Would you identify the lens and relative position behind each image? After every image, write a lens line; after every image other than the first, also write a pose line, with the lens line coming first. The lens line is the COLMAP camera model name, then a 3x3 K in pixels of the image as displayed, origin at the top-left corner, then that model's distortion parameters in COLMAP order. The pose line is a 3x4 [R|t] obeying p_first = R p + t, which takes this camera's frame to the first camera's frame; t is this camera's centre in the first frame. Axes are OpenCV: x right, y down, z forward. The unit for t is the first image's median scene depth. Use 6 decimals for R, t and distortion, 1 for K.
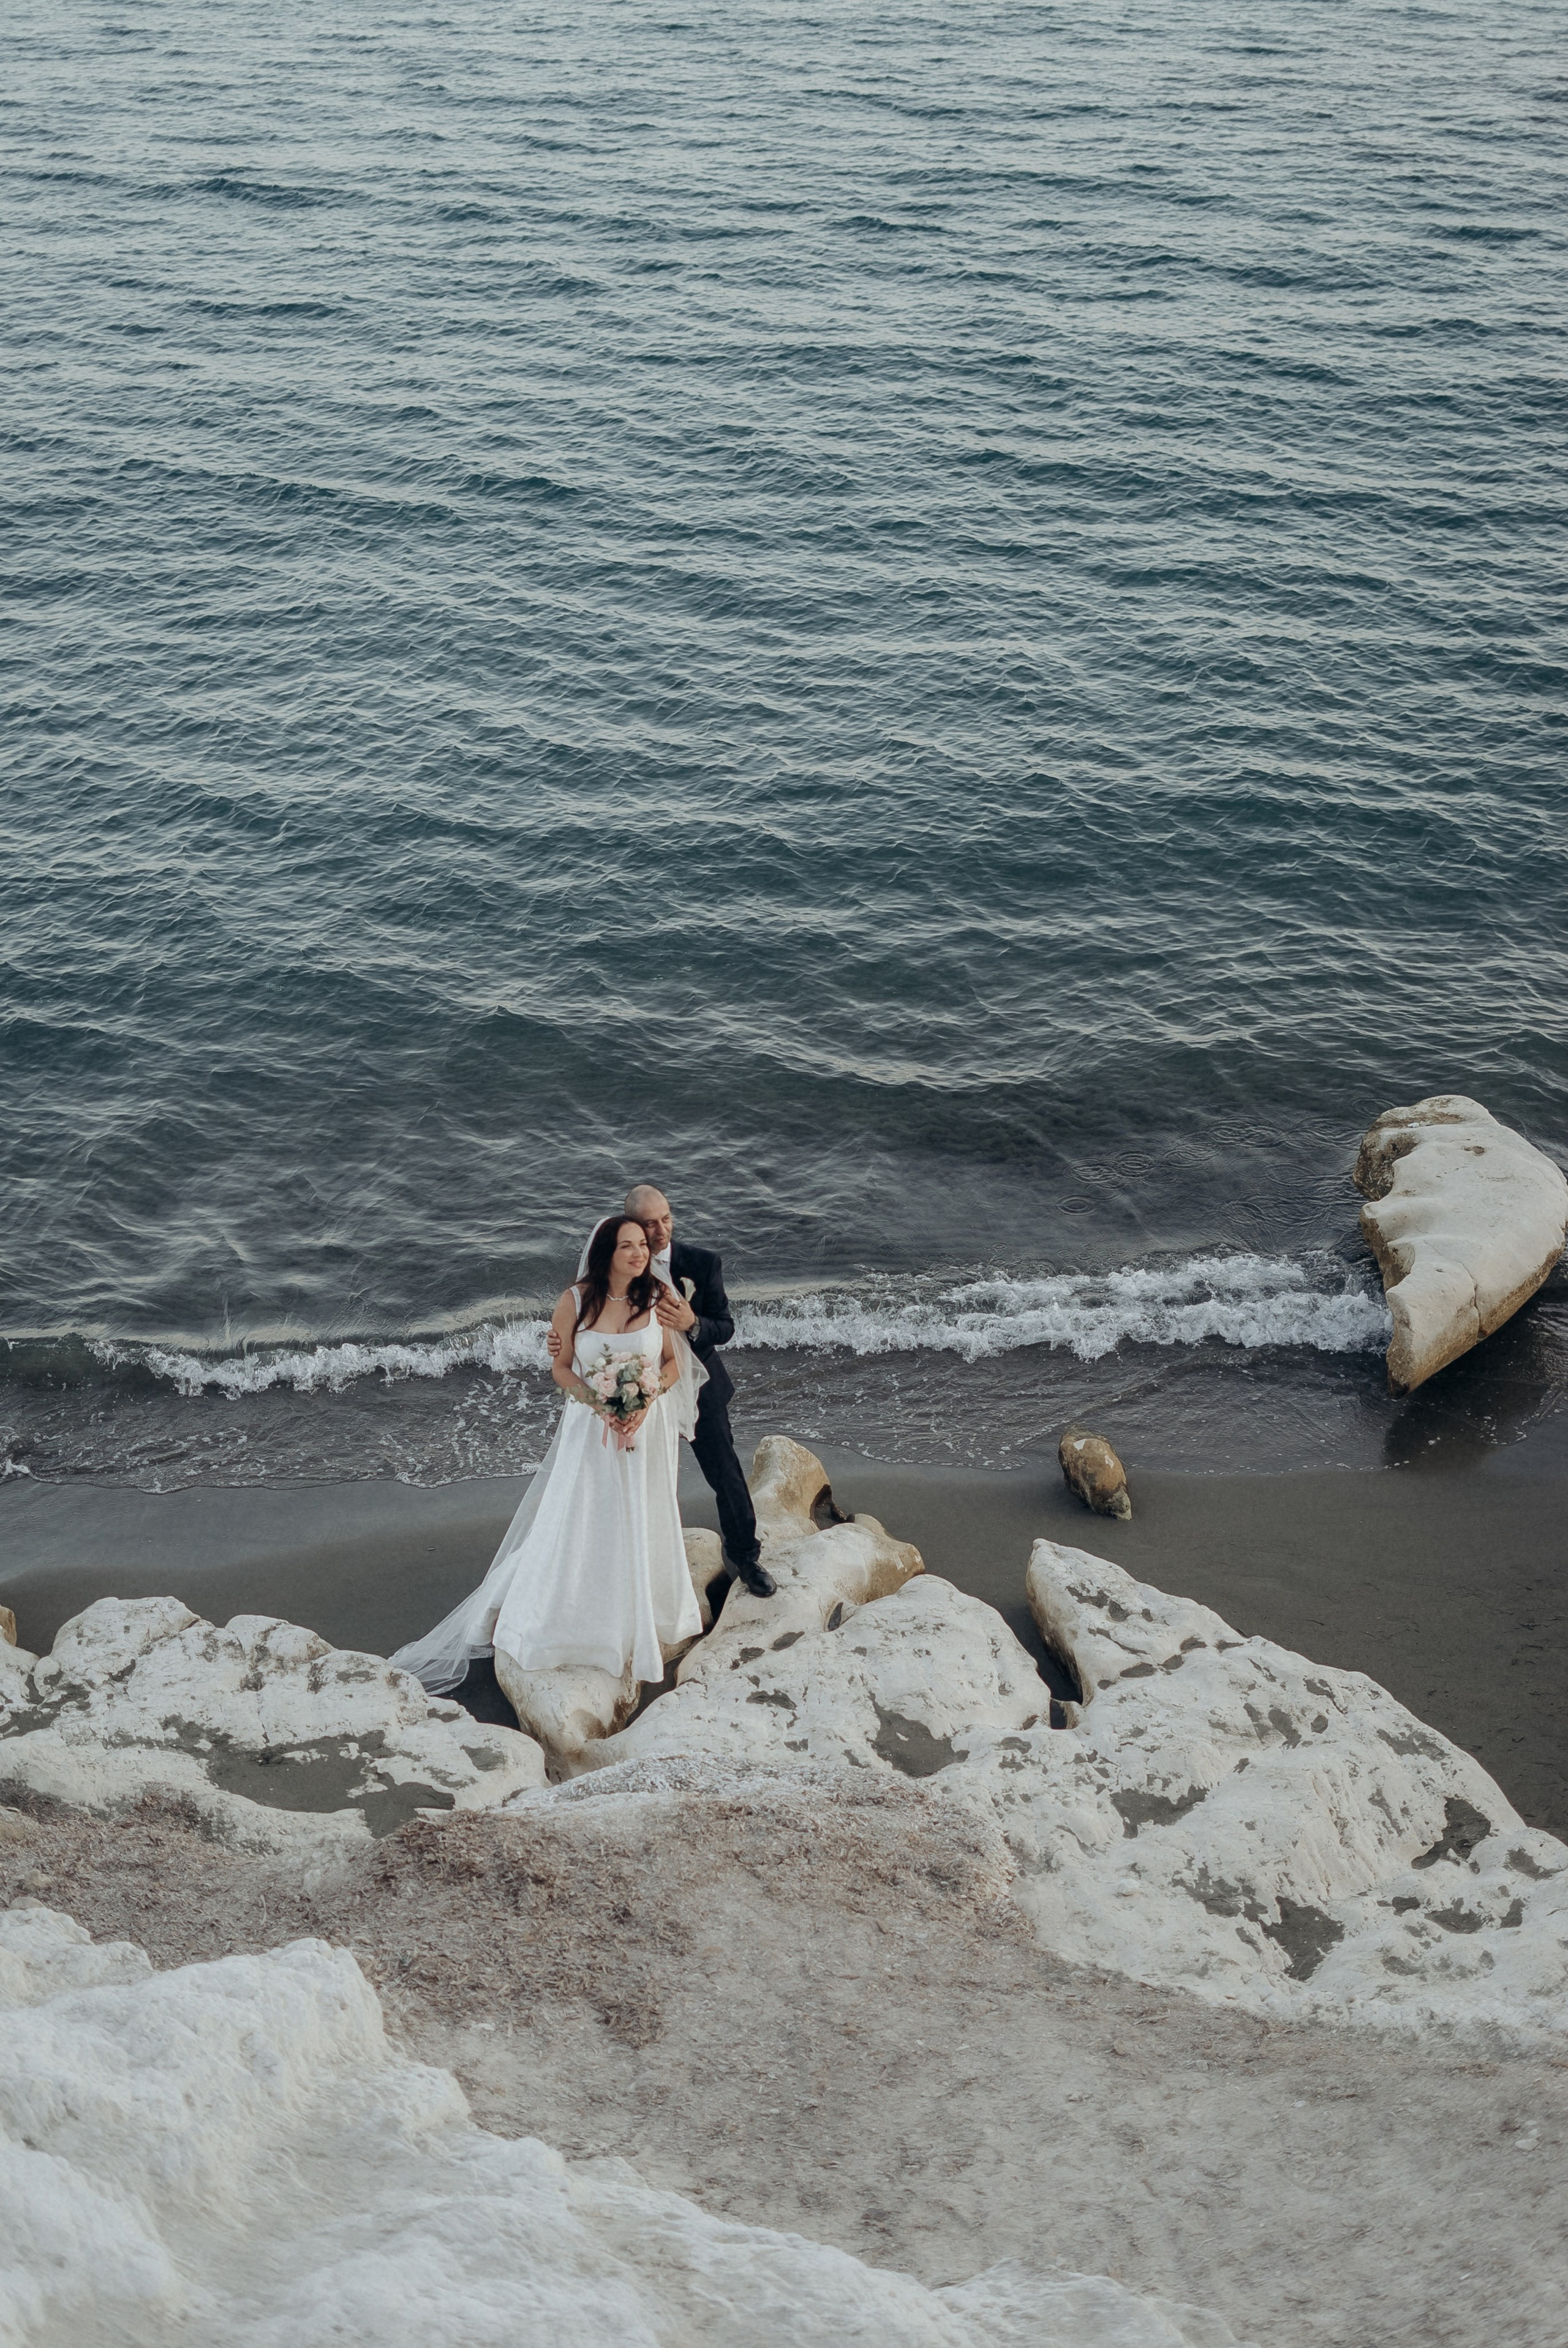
lens RADIAL K [[3431.5, 0, 789.9], [0, 3431.5, 1171.6], [0, 0, 1]] dist [-0.030245, 0.000000]
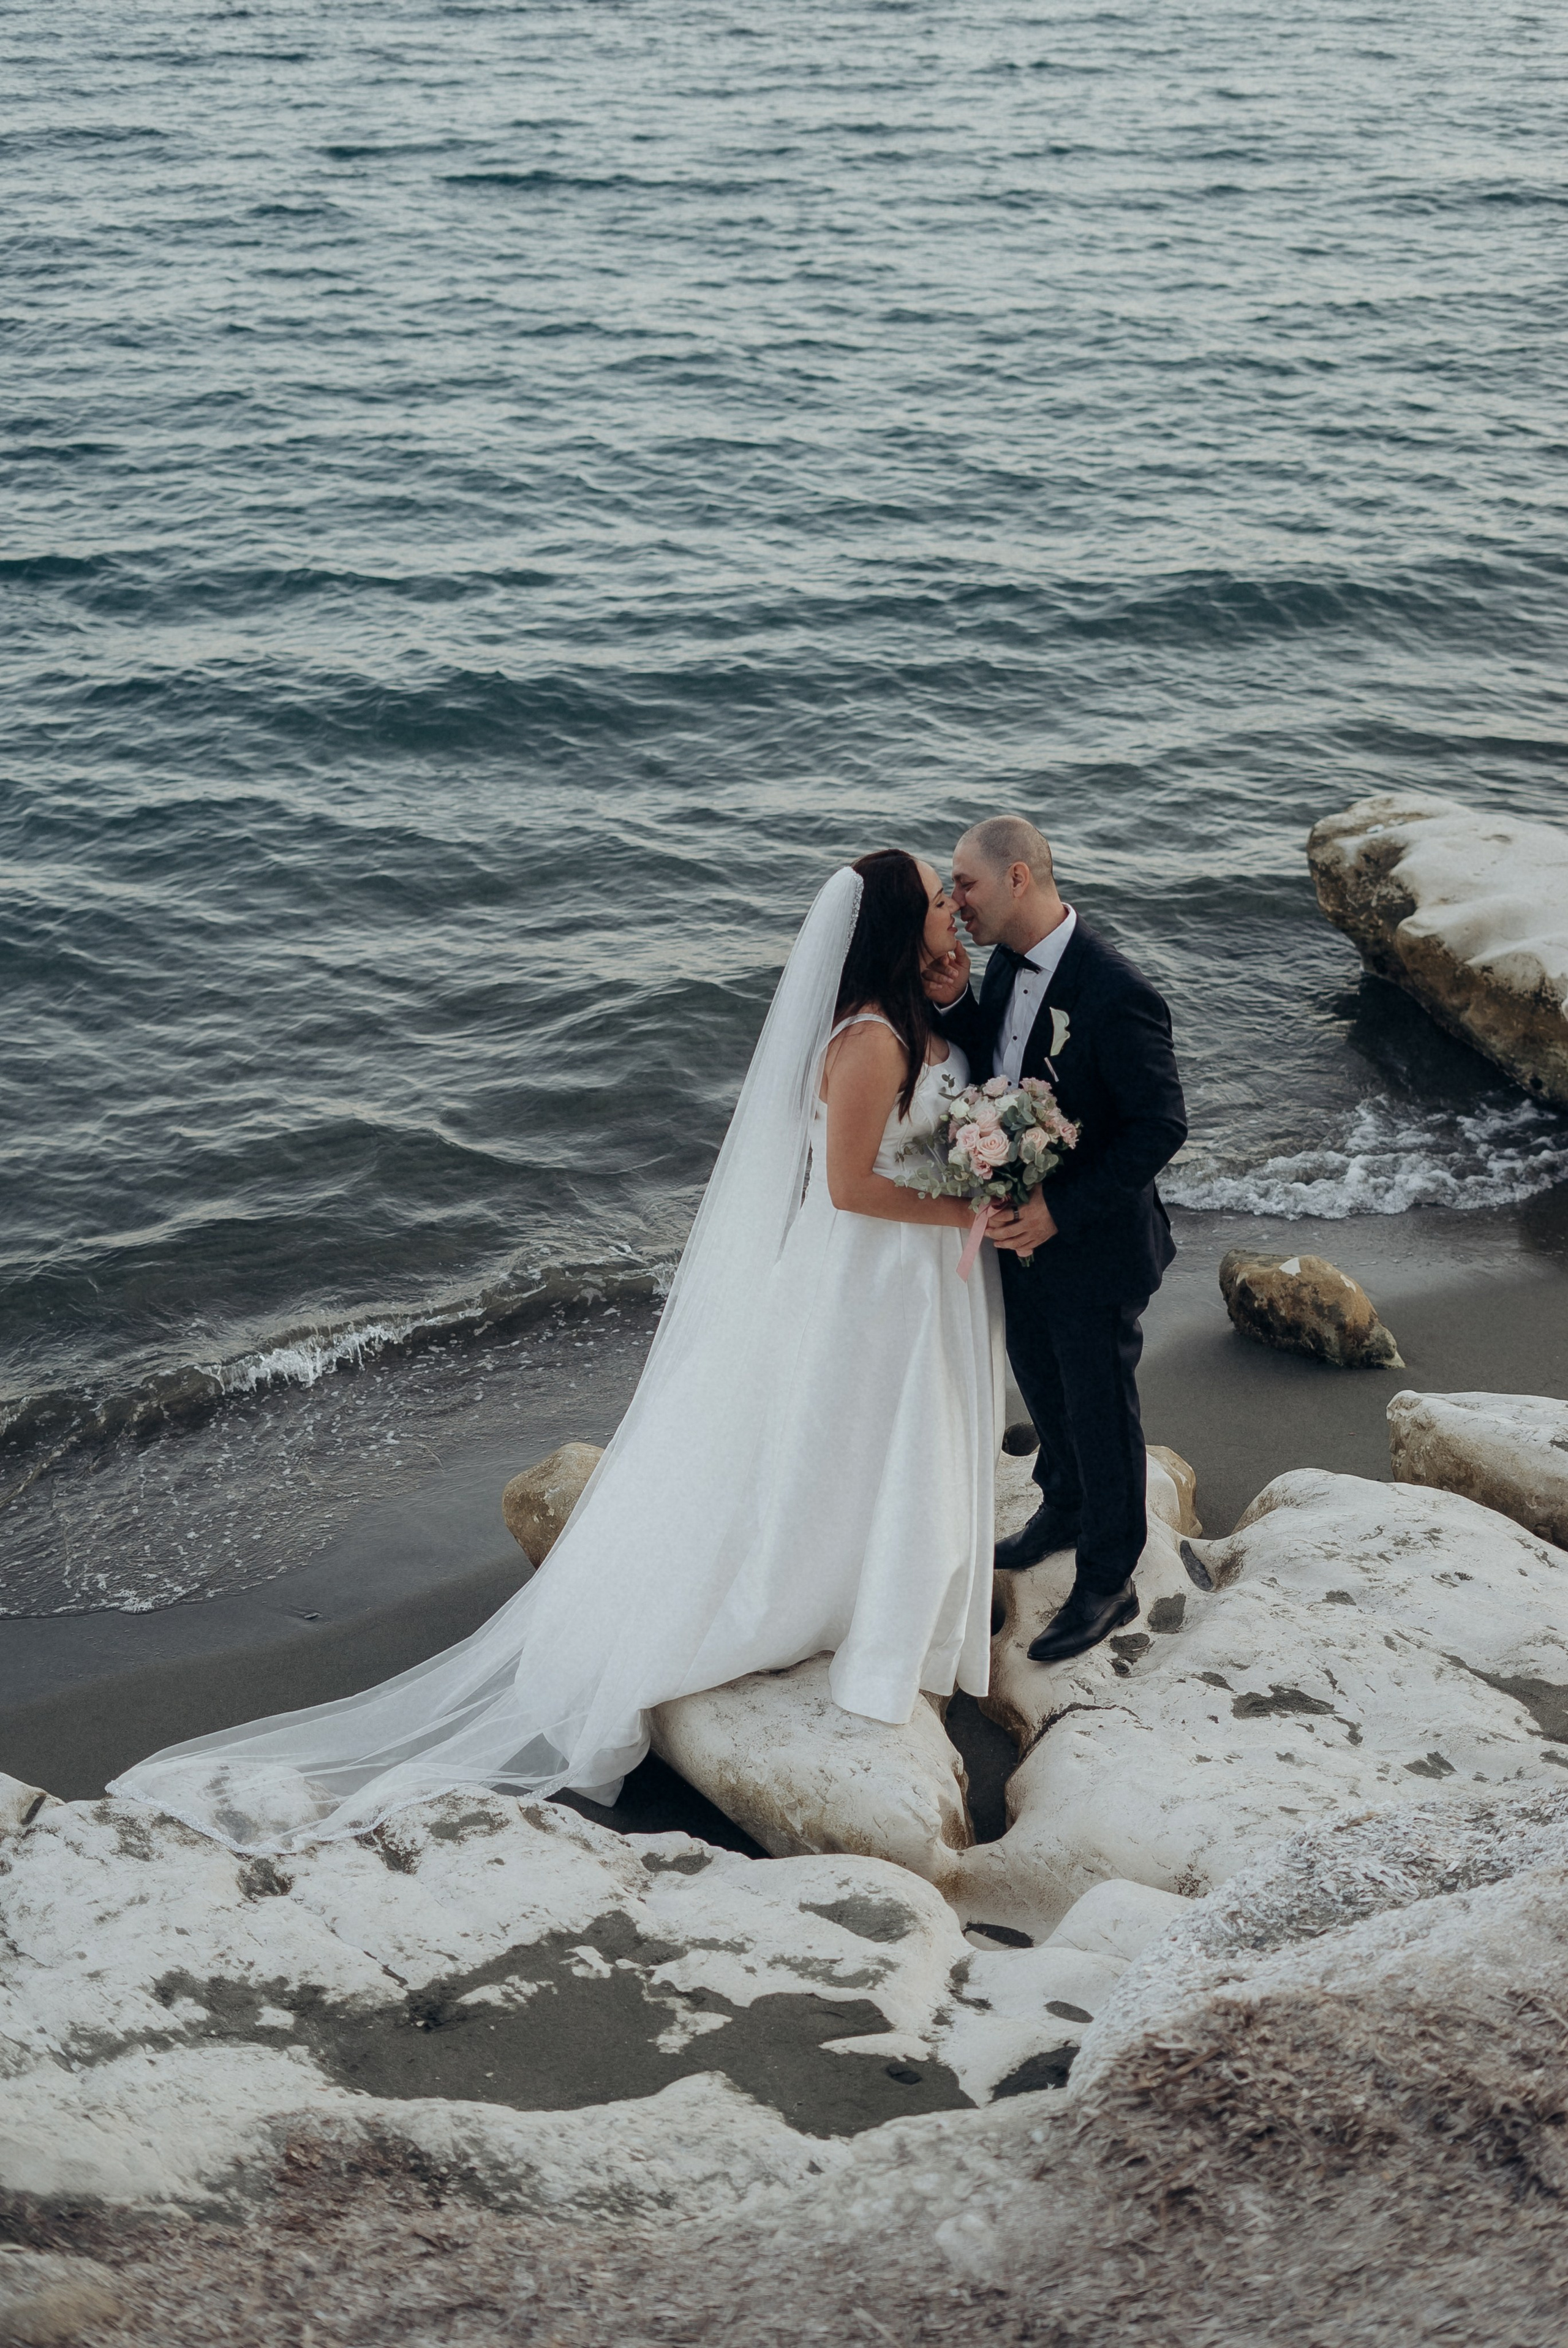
lens RADIAL K [[3431.5, 0, 784.2], [0, 3431.5, 1171.6], [0, 0, 1]] dist [-0.030245, 0.000000]
pose [[0.940573, -0.141715, 0.308608, -0.236861], [0.153503, 0.988047, -0.014129, 0.069352], [-0.302917, 0.060662, 0.951084, 0.523681]]
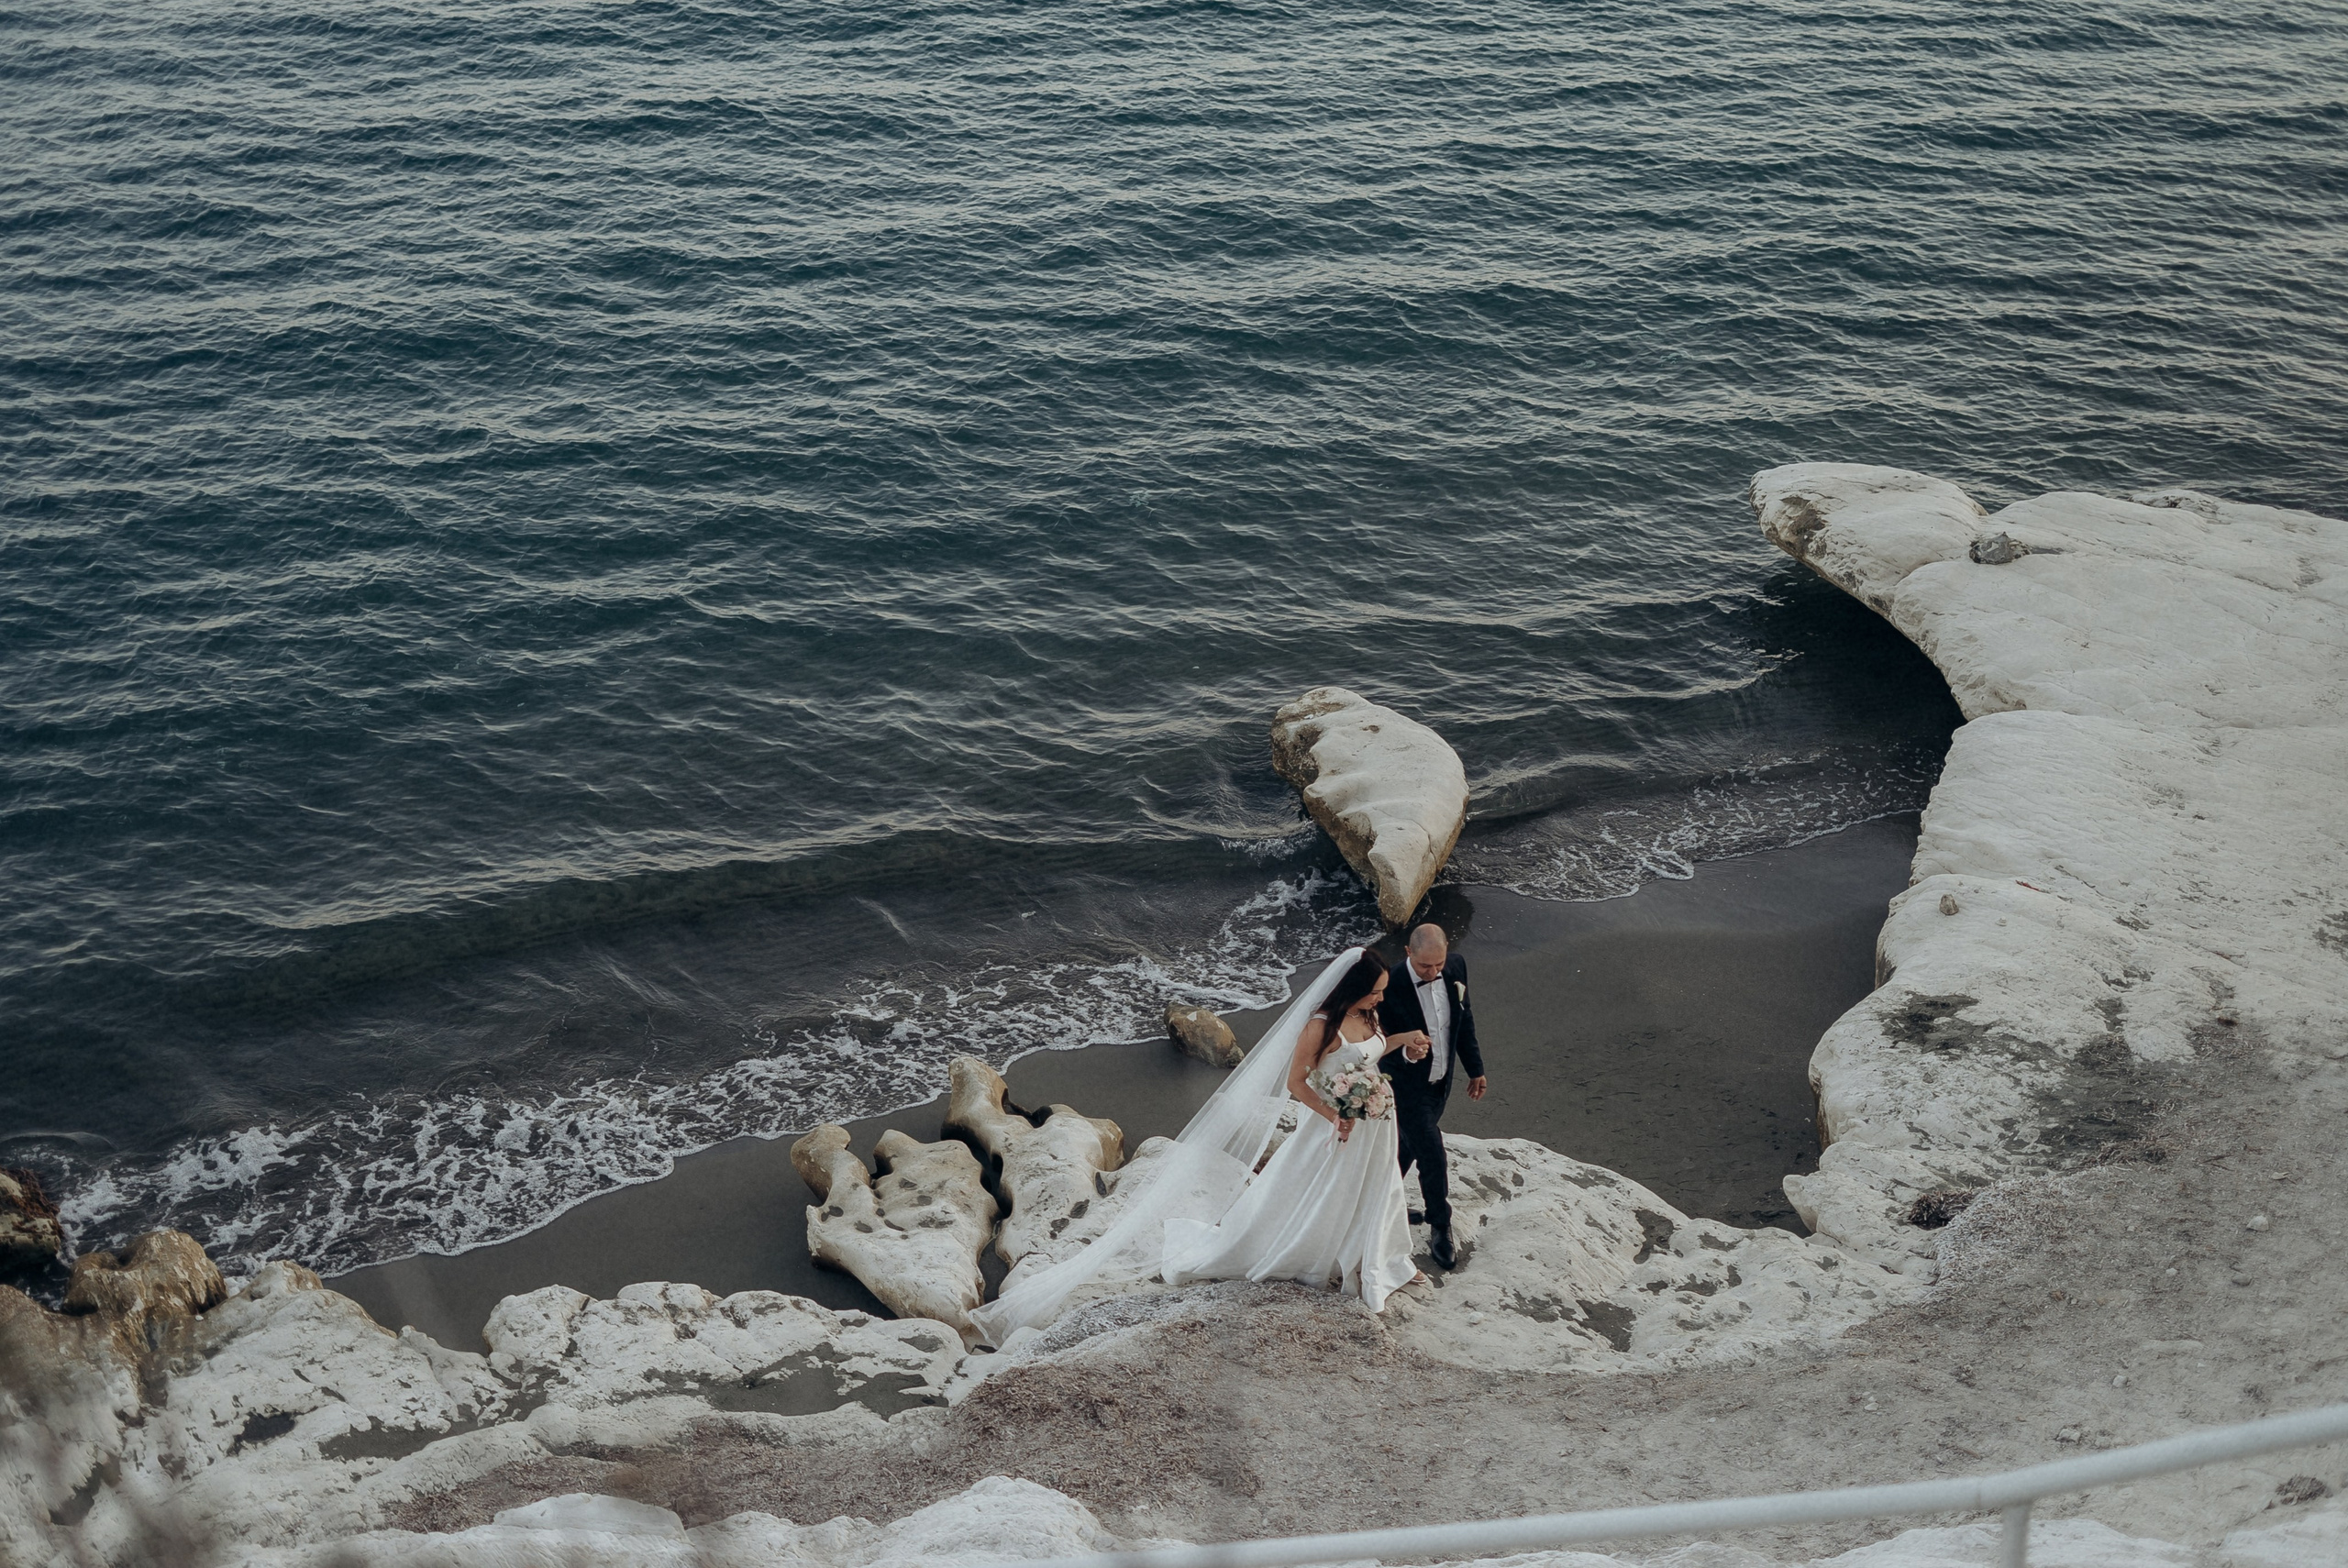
lens RADIAL K [[3431.3, 0, 1174.2], [0, 3431.3, 789.4], [0, 0, 1]] dist [-0.030245, 0.000000]
pose [[0.937517, -0.172776, 0.302010, -0.345924], [0.170013, 0.984798, 0.035626, -0.057762], [-0.303575, 0.017945, 0.952639, -0.227624]]
